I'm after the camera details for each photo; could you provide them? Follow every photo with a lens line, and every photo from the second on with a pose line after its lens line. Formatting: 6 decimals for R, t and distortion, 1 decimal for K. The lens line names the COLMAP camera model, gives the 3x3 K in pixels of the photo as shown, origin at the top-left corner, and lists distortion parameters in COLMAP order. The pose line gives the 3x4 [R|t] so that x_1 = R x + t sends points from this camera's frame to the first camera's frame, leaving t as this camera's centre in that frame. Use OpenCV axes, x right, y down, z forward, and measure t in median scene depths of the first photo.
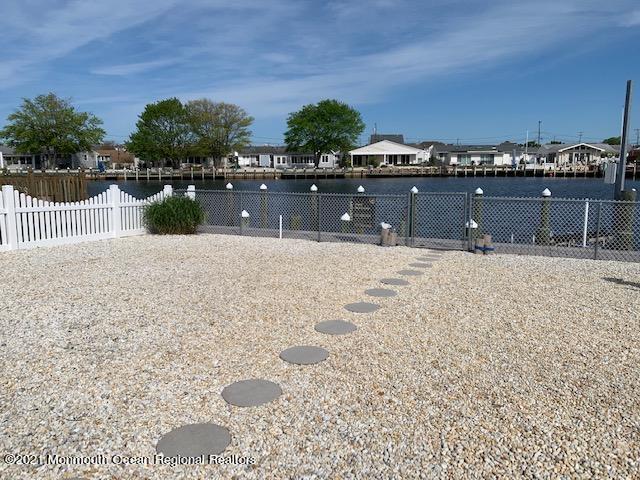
lens RADIAL K [[527.5, 0, 320.0], [0, 527.5, 240.0], [0, 0, 1]] dist [0.119080, -0.218407]
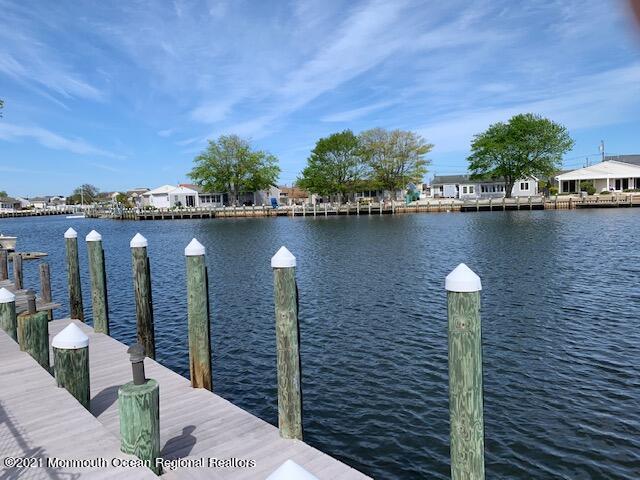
lens RADIAL K [[511.1, 0, 311.2], [0, 511.1, 239.4], [0, 0, 1]] dist [0.077793, -0.078707]
pose [[0.905558, 0.008365, -0.424140, 0.057987], [-0.034661, 0.997922, -0.054322, -0.016181], [0.422804, 0.063893, 0.903966, 0.141967]]
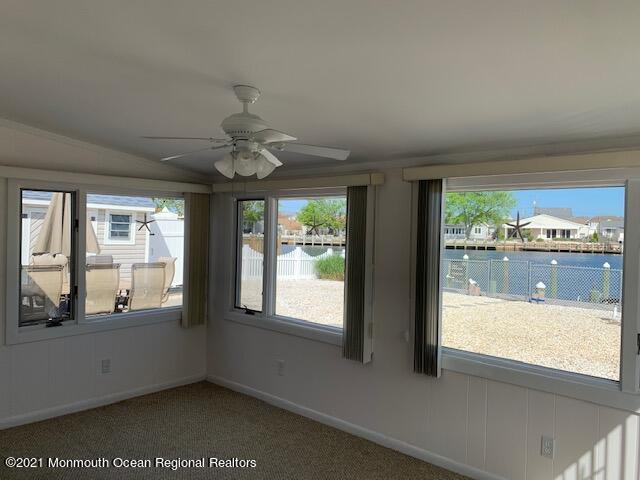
lens RADIAL K [[531.5, 0, 295.3], [0, 531.5, 233.6], [0, 0, 1]] dist [-0.007406, -0.000366]
pose [[0.942506, 0.030997, -0.332748, 0.021192], [-0.077160, 0.988970, -0.126428, 0.009375], [0.325159, 0.144834, 0.934502, -0.077991]]
